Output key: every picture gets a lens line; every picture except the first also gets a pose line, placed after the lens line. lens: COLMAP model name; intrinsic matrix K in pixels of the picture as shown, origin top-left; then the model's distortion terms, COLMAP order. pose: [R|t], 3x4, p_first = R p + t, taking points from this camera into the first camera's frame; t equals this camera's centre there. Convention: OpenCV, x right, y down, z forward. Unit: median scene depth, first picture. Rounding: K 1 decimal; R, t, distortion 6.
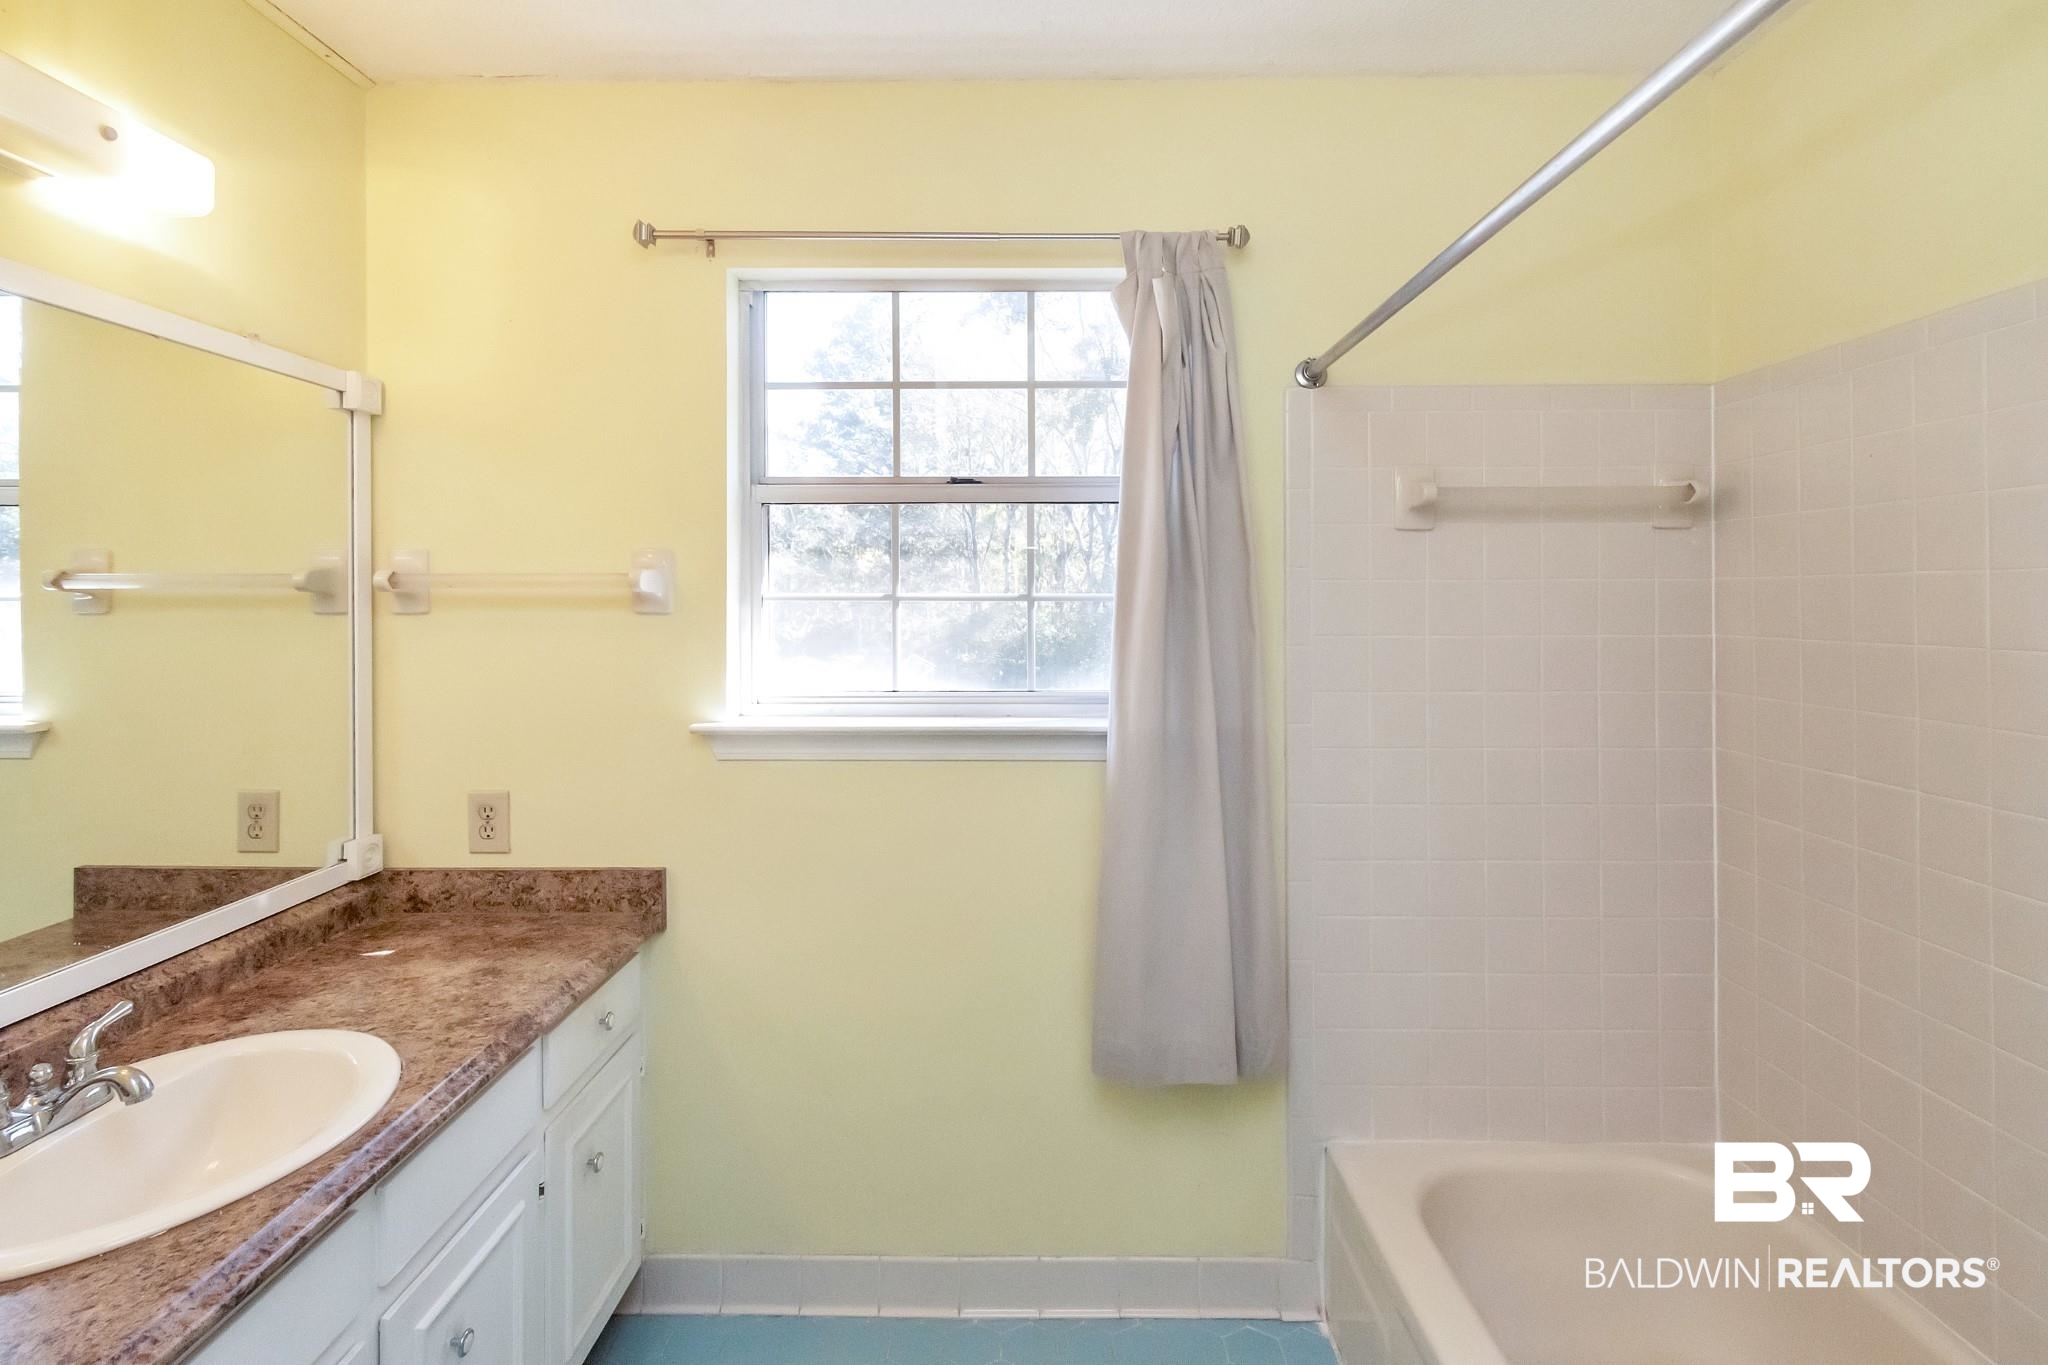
lens RADIAL K [[968.2, 0, 1023.9], [0, 968.2, 595.2], [0, 0, 1]] dist [0.001244, -0.000031]
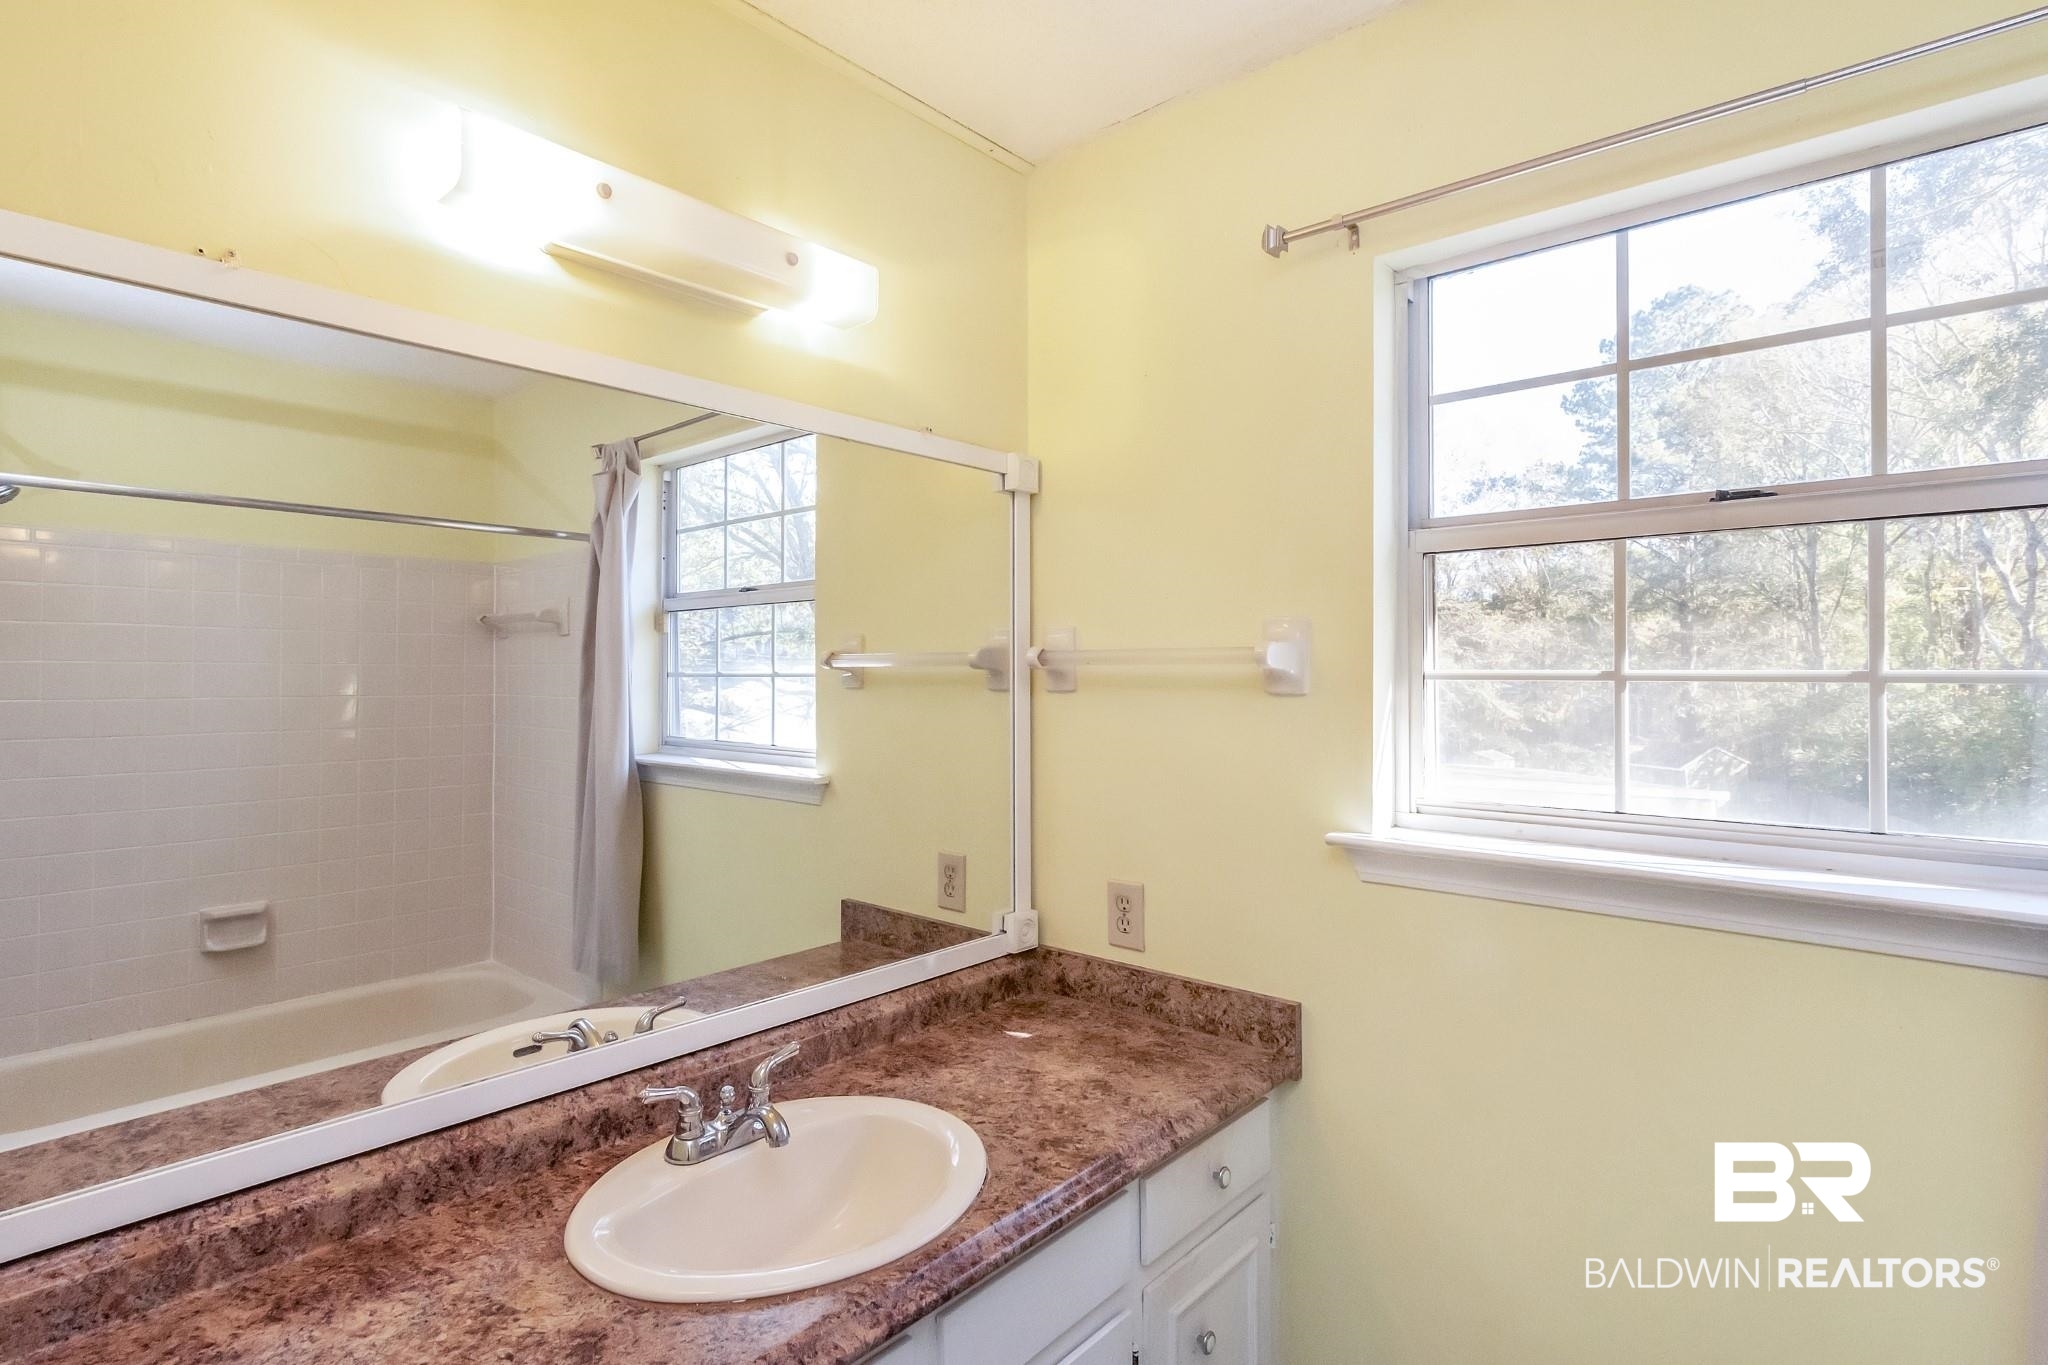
lens RADIAL K [[1030.1, 0, 1027.0], [0, 1030.1, 669.9], [0, 0, 1]] dist [0.001723, 0.001372]
pose [[0.763065, -0.001097, -0.646320, 0.019677], [0.000225, 0.999999, -0.001431, -0.001100], [0.646321, 0.000947, 0.763065, 0.184757]]
